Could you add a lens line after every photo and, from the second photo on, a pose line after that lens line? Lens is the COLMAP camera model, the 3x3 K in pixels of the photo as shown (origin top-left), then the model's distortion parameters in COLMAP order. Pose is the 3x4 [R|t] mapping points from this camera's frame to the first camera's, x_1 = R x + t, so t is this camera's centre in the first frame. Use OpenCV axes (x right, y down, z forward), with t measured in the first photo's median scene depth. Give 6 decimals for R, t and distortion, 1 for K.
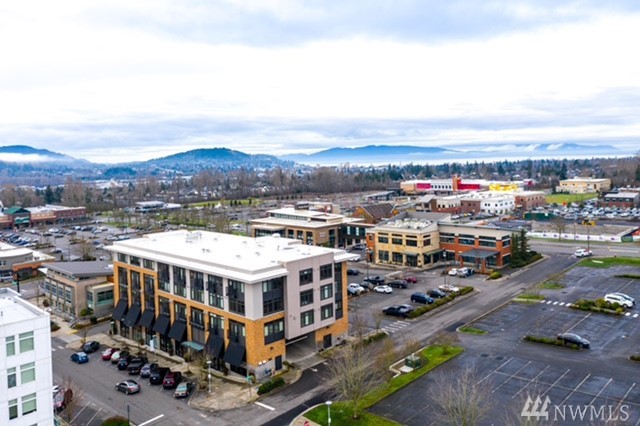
lens RADIAL K [[520.0, 0, 322.3], [0, 520.0, 170.7], [0, 0, 1]] dist [-0.010367, -0.005539]
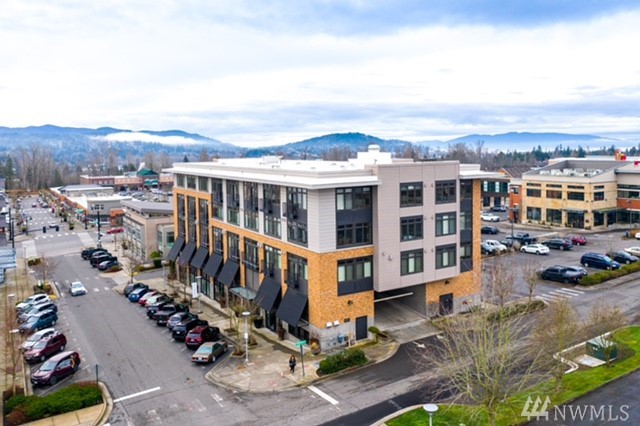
lens RADIAL K [[520.0, 0, 322.3], [0, 520.0, 170.7], [0, 0, 1]] dist [-0.010367, -0.005539]
pose [[0.967231, 0.022152, -0.252931, 0.018346], [-0.015745, 0.999503, 0.027327, 0.137010], [0.253411, -0.022449, 0.967098, 0.324005]]
